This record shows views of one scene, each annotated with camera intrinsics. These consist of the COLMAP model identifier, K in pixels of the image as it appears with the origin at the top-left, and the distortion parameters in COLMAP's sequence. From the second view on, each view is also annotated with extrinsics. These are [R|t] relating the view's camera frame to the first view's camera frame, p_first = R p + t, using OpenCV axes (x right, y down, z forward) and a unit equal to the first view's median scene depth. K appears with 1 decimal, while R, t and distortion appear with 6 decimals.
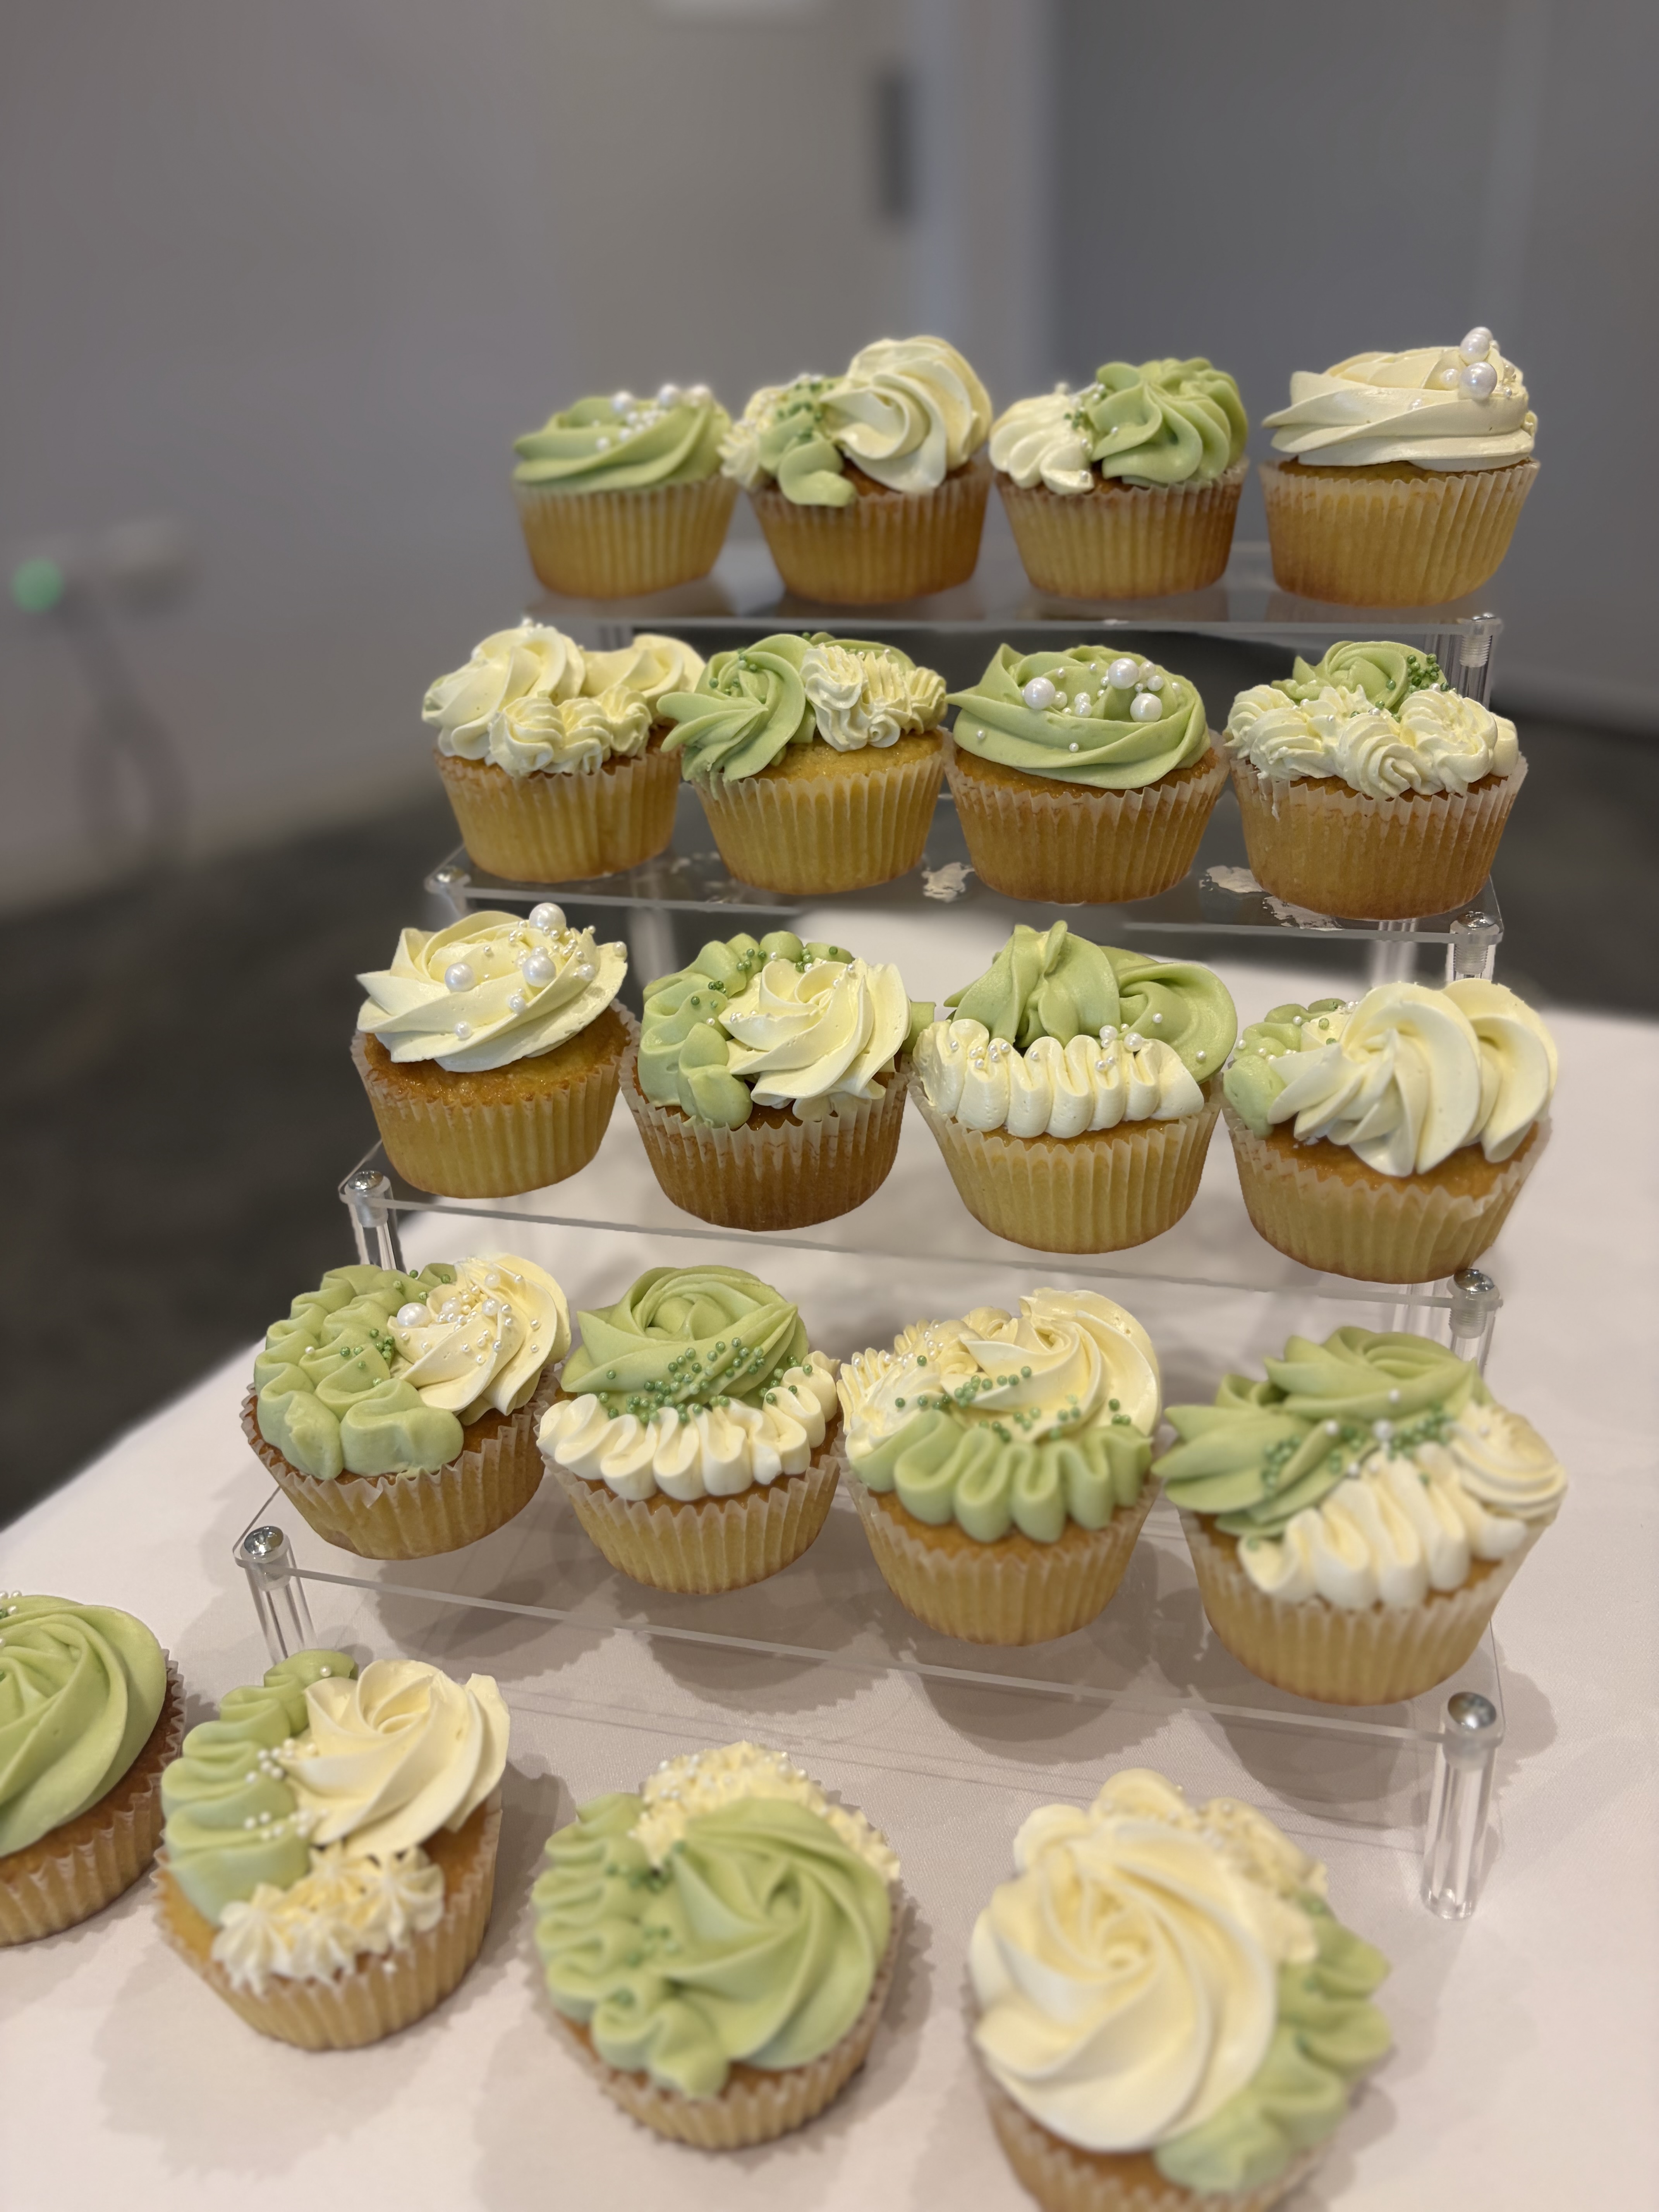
lens RADIAL K [[1677.2, 0, 875.5], [0, 1677.2, 1138.1], [0, 0, 1]] dist [0.046563, -0.007937]
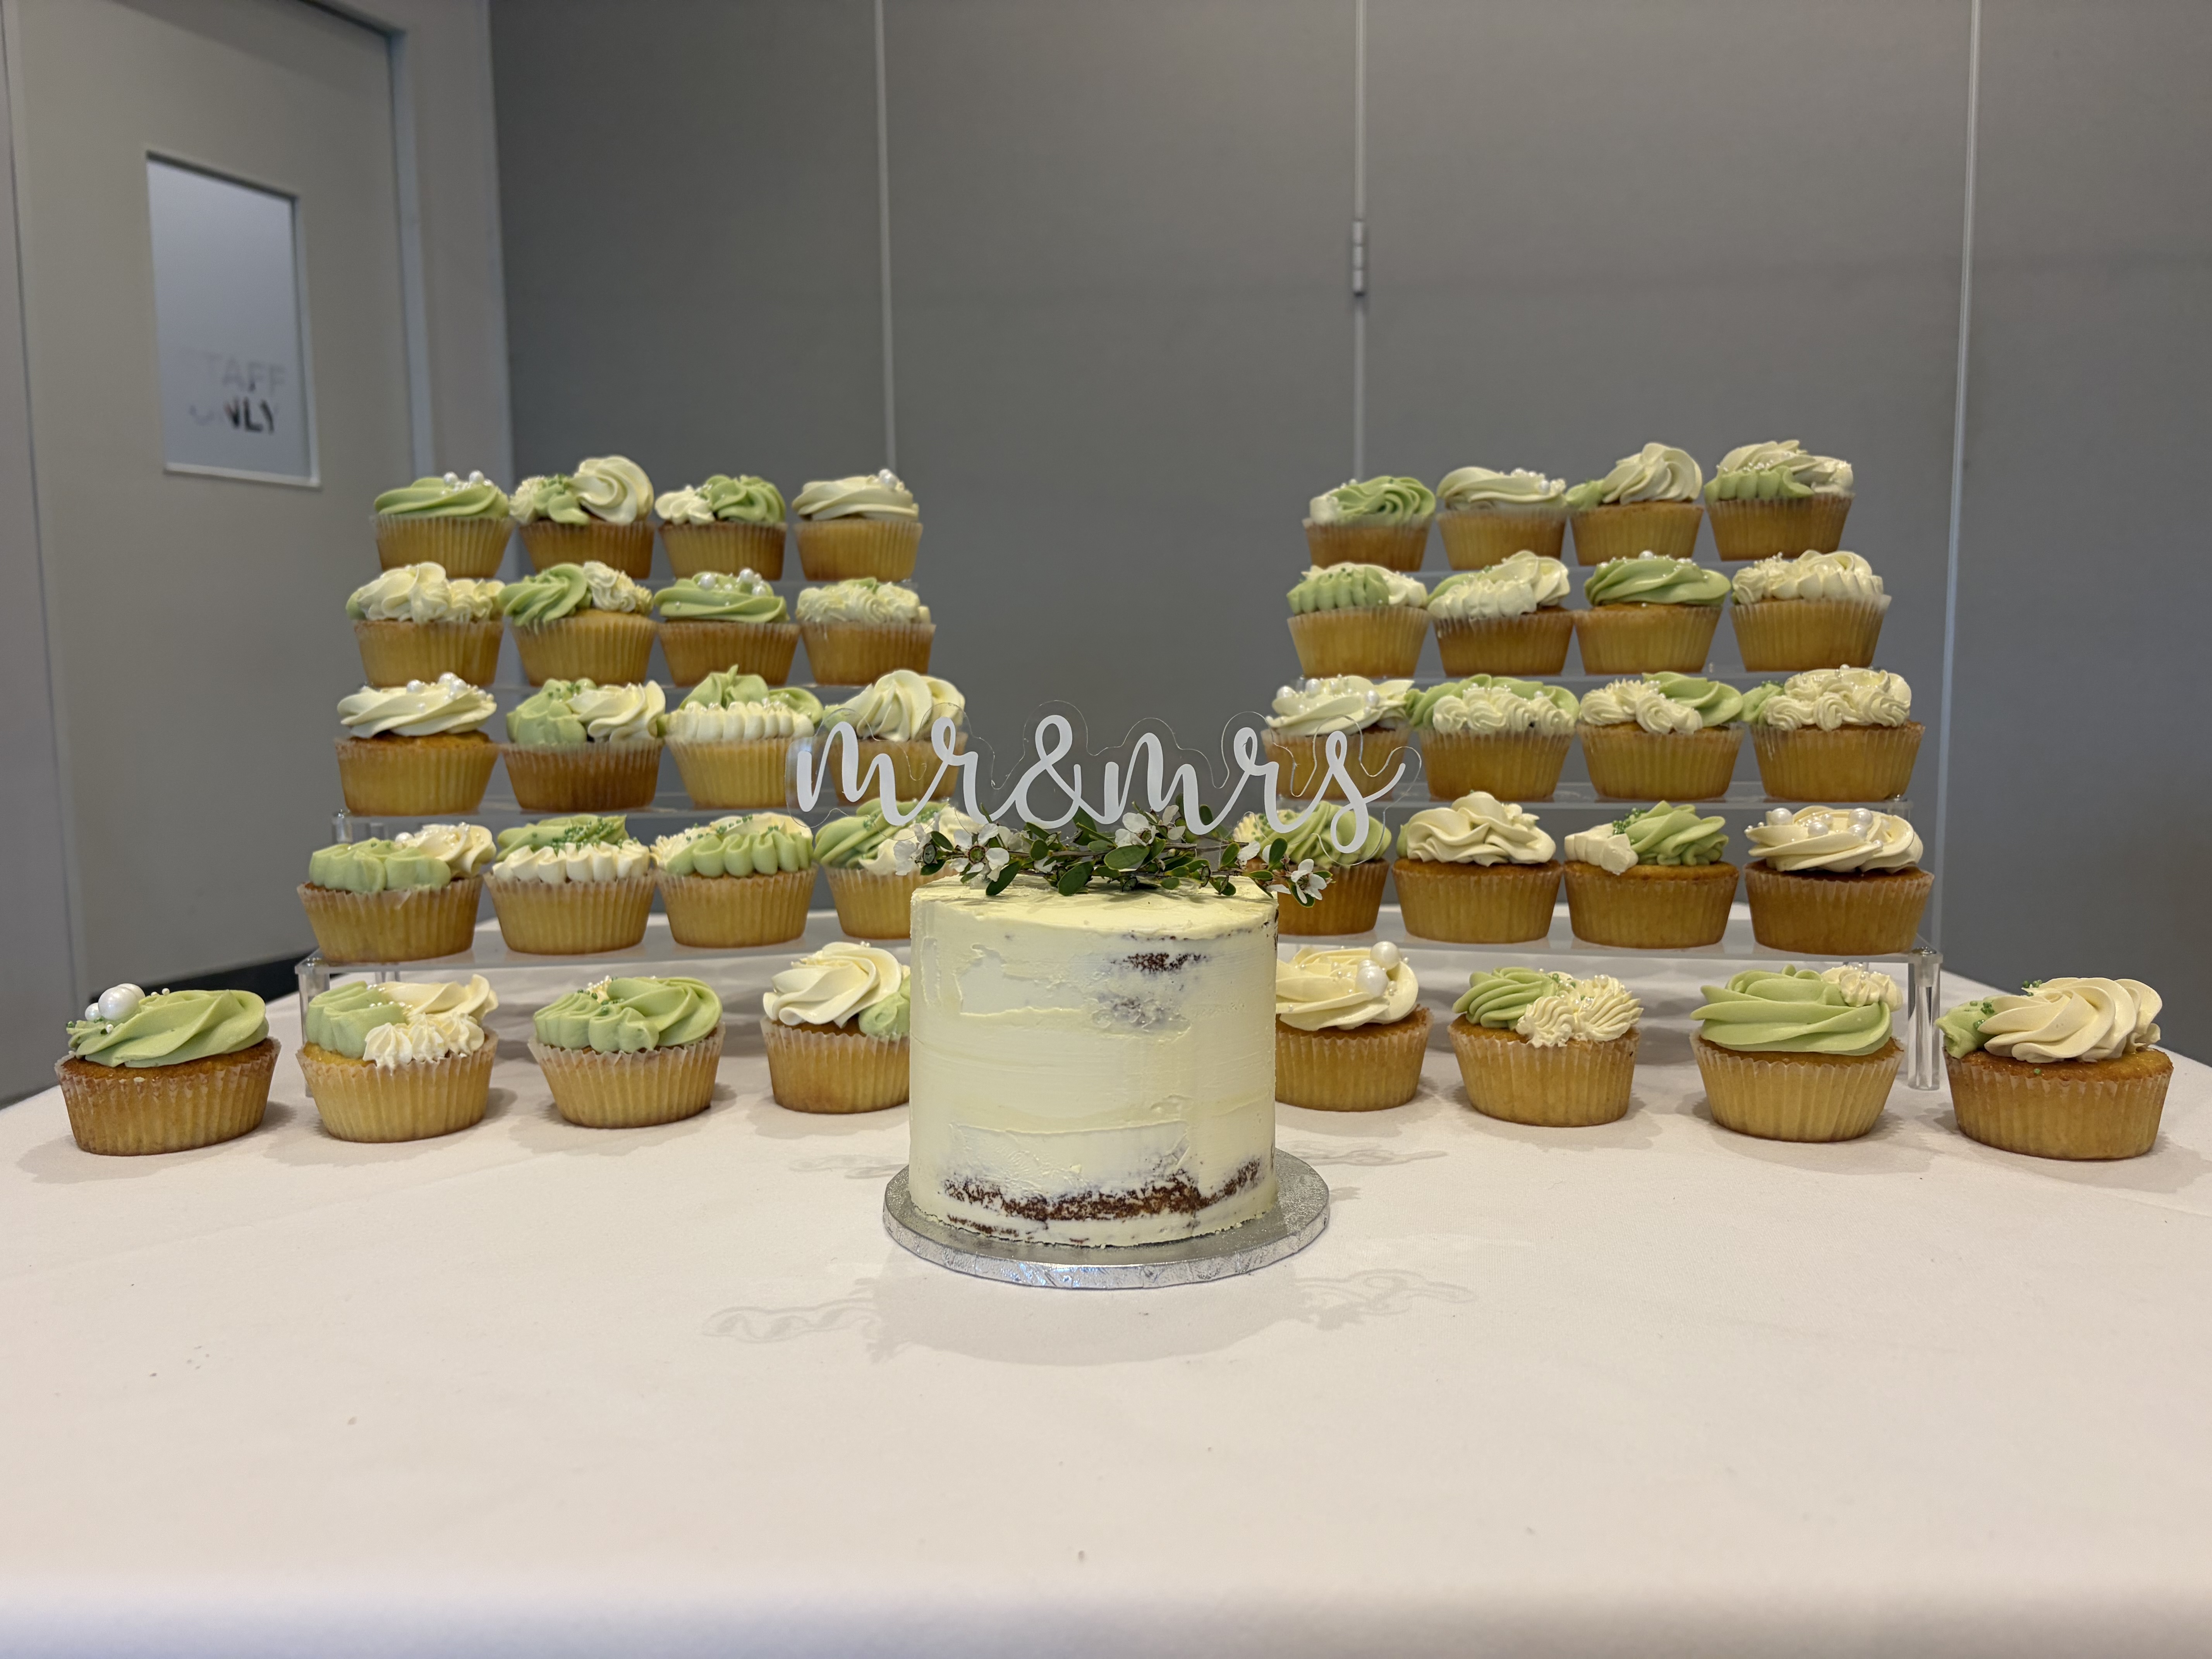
lens RADIAL K [[1677.2, 0, 1106.0], [0, 1677.2, 829.4], [0, 0, 1]] dist [0.046563, -0.007937]
pose [[0.908173, -0.022766, 0.417976, -0.315608], [0.191841, 0.910120, -0.367259, 0.831632], [-0.372048, 0.413719, 0.830913, -0.742382]]
